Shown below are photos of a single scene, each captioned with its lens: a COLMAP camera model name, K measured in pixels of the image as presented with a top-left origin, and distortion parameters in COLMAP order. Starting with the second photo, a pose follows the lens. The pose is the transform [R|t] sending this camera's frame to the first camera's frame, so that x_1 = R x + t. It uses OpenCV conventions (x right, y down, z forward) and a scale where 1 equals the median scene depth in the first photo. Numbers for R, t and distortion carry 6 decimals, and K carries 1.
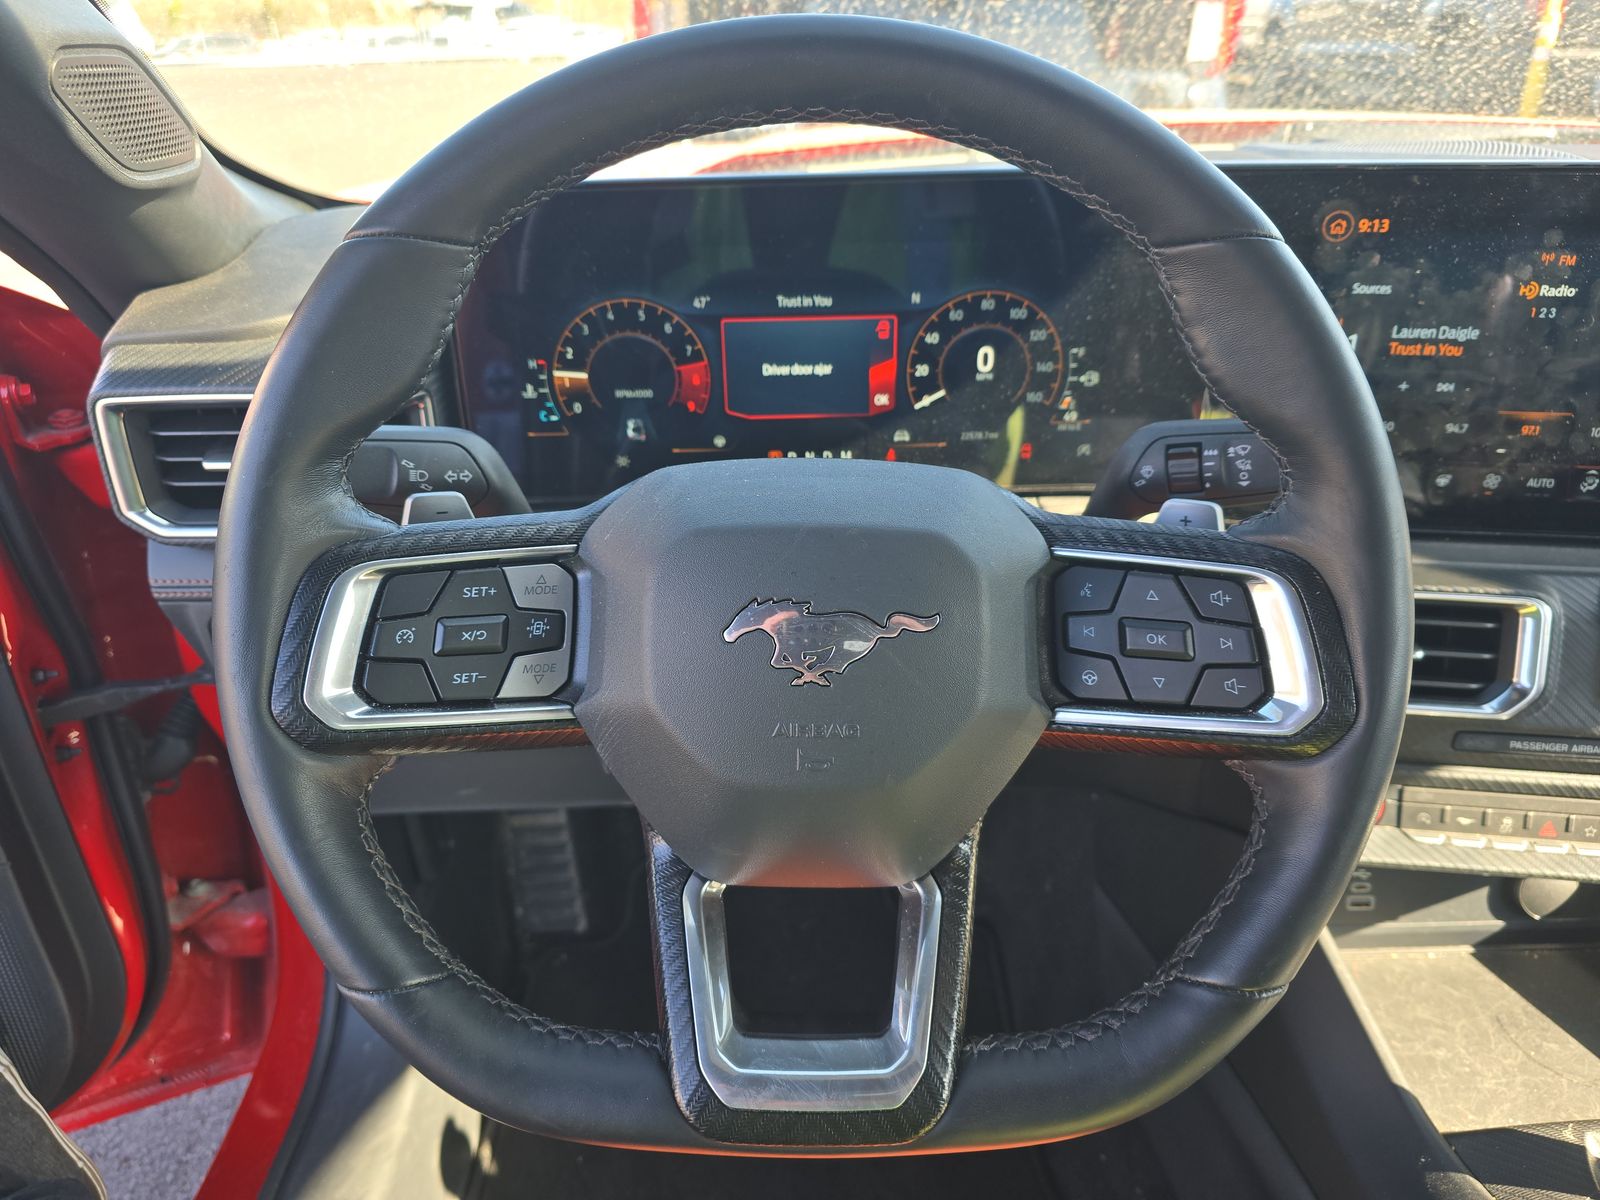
lens RADIAL K [[1078.5, 0, 799.5], [0, 1078.5, 600.7], [0, 0, 1]] dist [0.021724, -0.020450]
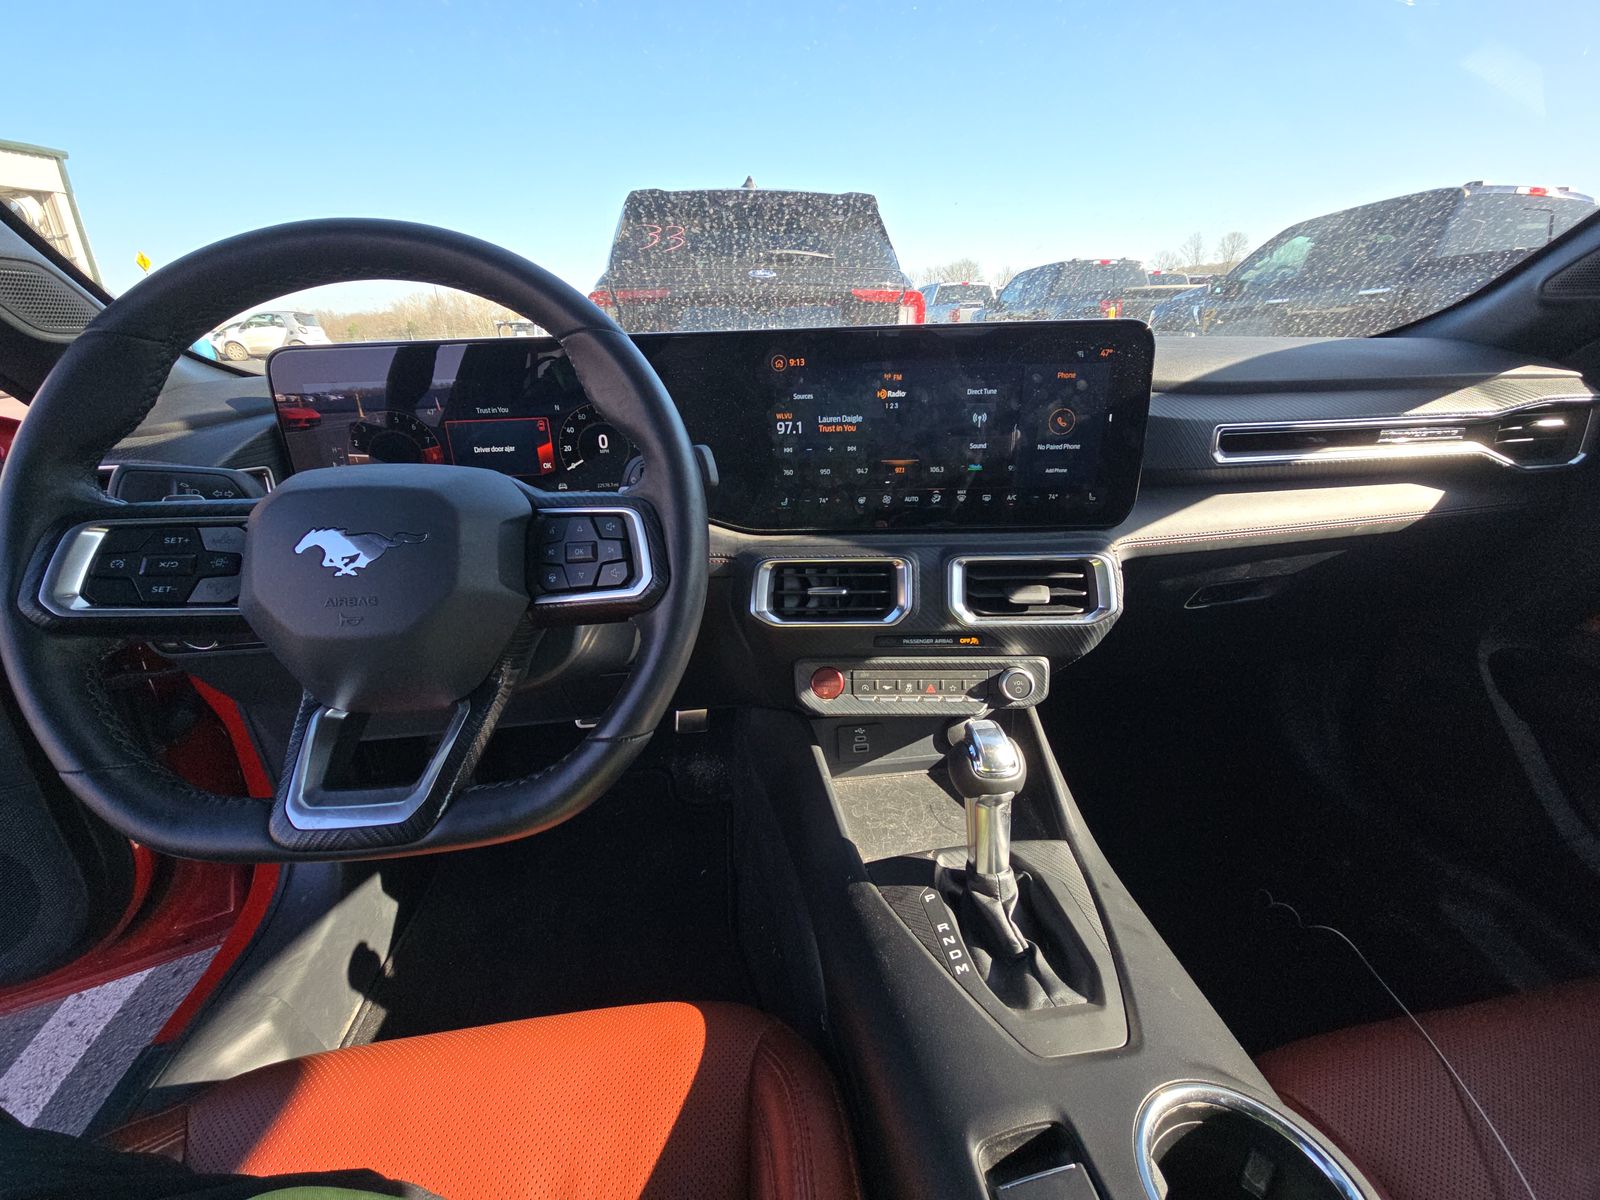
lens RADIAL K [[643.6, 0, 802.1], [0, 643.6, 597.9], [0, 0, 1]] dist [0.003408, 0.000409]
pose [[0.995876, -0.044816, 0.078886, 0.407235], [0.052607, 0.993634, -0.099617, 0.158663], [-0.073920, 0.103356, 0.991894, -0.055245]]
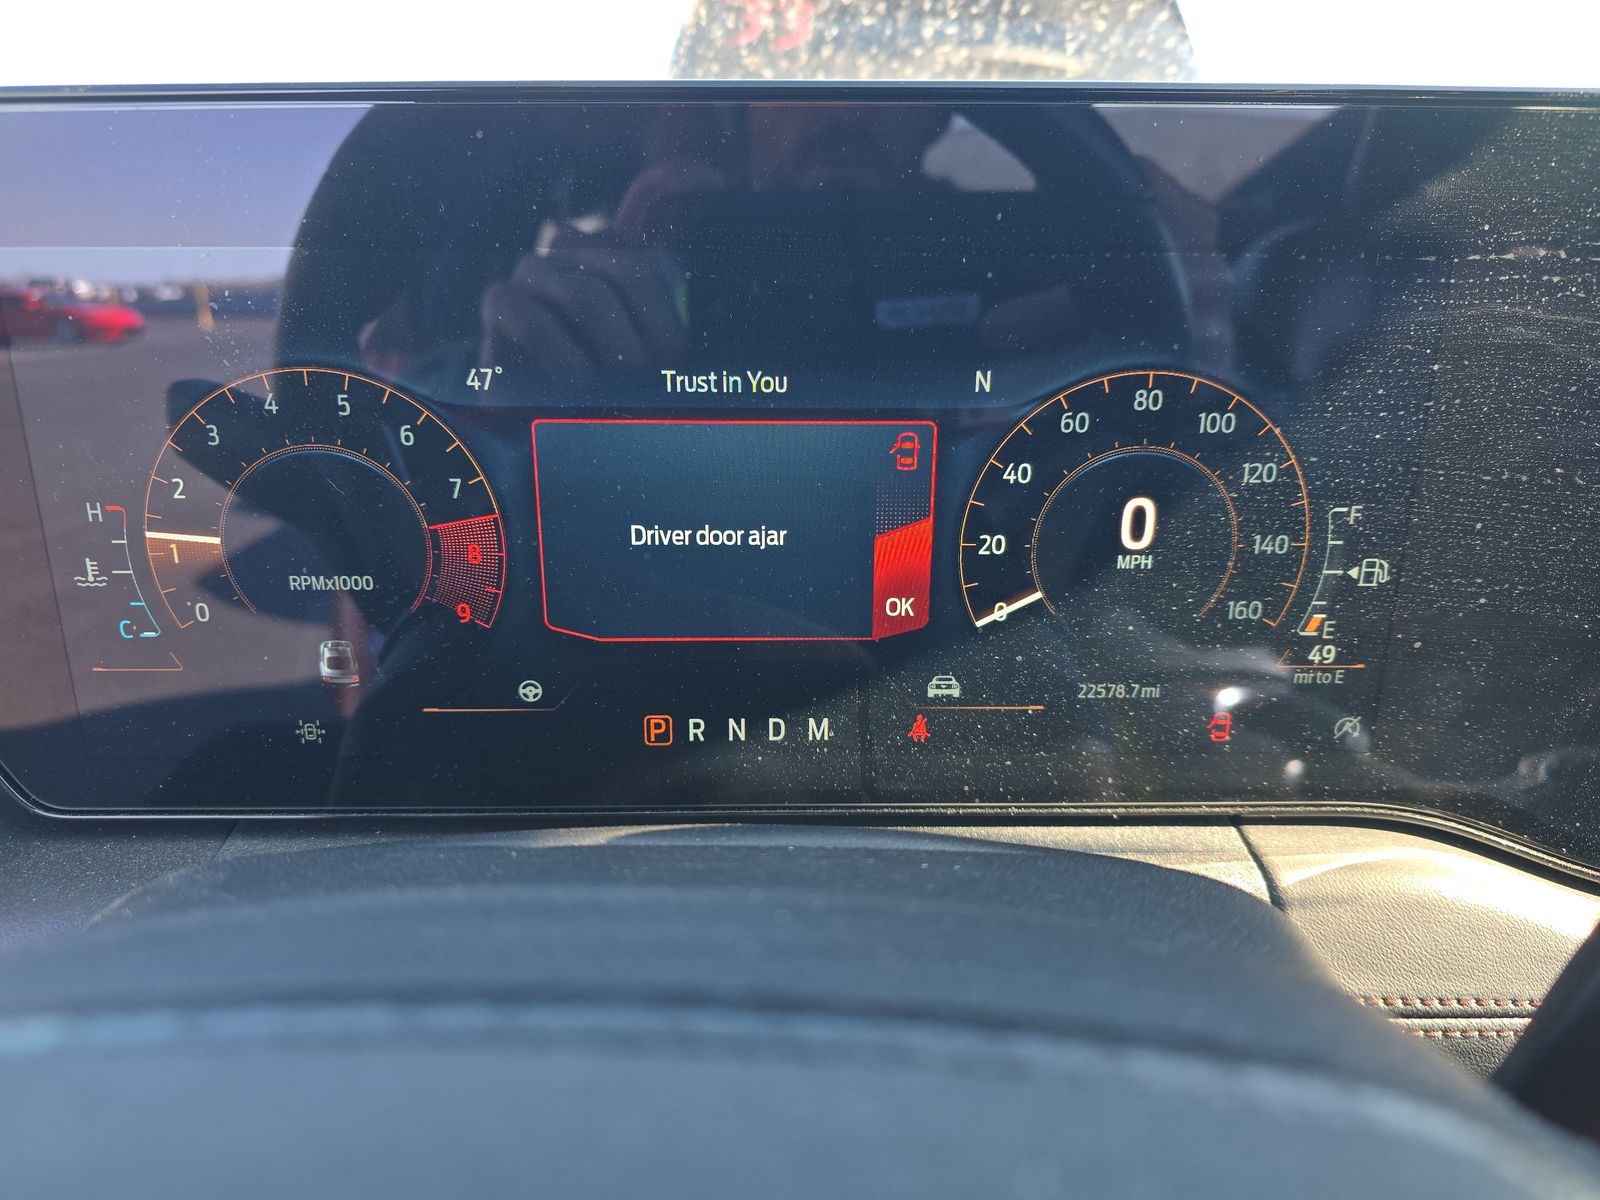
lens RADIAL K [[1078.5, 0, 805.6], [0, 1078.5, 599.6], [0, 0, 1]] dist [0.021724, -0.020450]
pose [[0.999739, 0.022827, 0.000120, 0.038337], [-0.022548, 0.988285, -0.150943, -0.124981], [-0.003564, 0.150901, 0.988543, 0.576962]]
